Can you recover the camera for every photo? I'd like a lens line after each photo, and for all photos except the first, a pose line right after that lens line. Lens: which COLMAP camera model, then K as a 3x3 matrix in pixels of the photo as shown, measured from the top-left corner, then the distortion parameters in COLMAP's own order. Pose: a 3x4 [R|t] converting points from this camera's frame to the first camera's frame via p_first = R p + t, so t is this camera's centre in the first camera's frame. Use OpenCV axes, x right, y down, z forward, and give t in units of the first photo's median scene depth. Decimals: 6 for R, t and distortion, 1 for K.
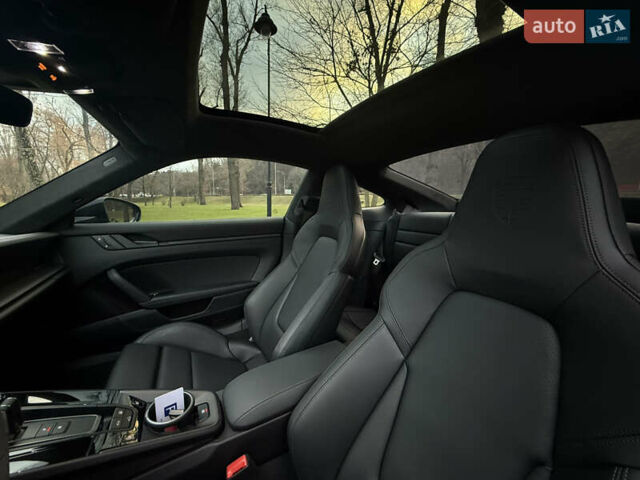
lens RADIAL K [[255.9, 0, 320.0], [0, 255.9, 240.0], [0, 0, 1]] dist [0.000815, -0.000011]
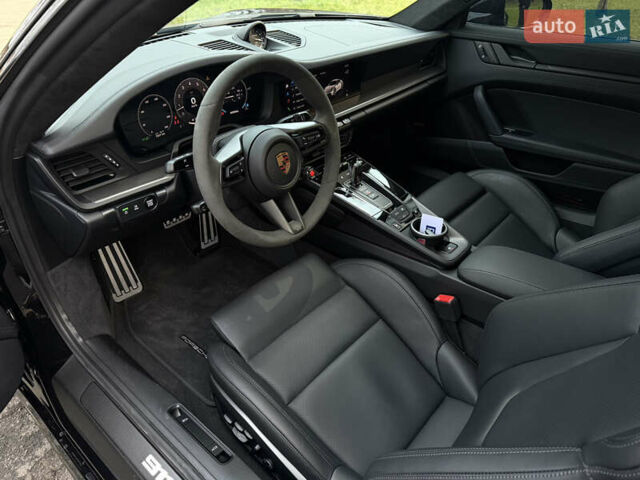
lens RADIAL K [[448.3, 0, 320.0], [0, 448.3, 240.0], [0, 0, 1]] dist [0.103978, -0.176668]
pose [[0.364387, 0.509735, -0.779354, 0.484109], [-0.137637, 0.857180, 0.496285, -0.134669], [0.921020, -0.073572, 0.382504, -0.133896]]
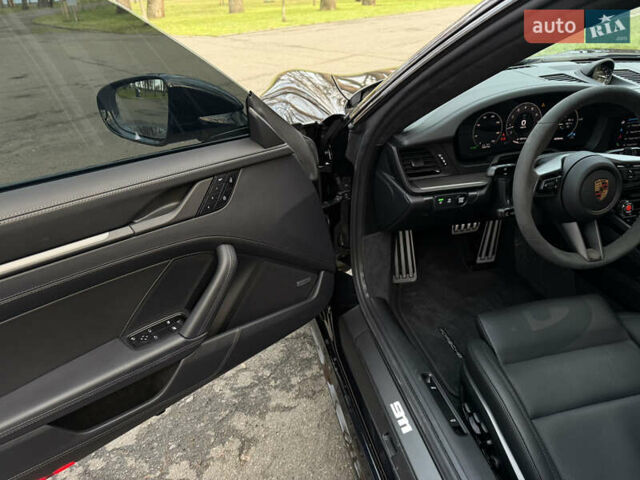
lens RADIAL K [[462.2, 0, 320.0], [0, 462.2, 240.0], [0, 0, 1]] dist [0.054574, -0.067630]
pose [[-0.244650, 0.467716, -0.849346, 0.673346], [-0.122367, 0.854068, 0.505563, -0.134039], [0.961859, 0.227618, -0.151715, -0.226947]]
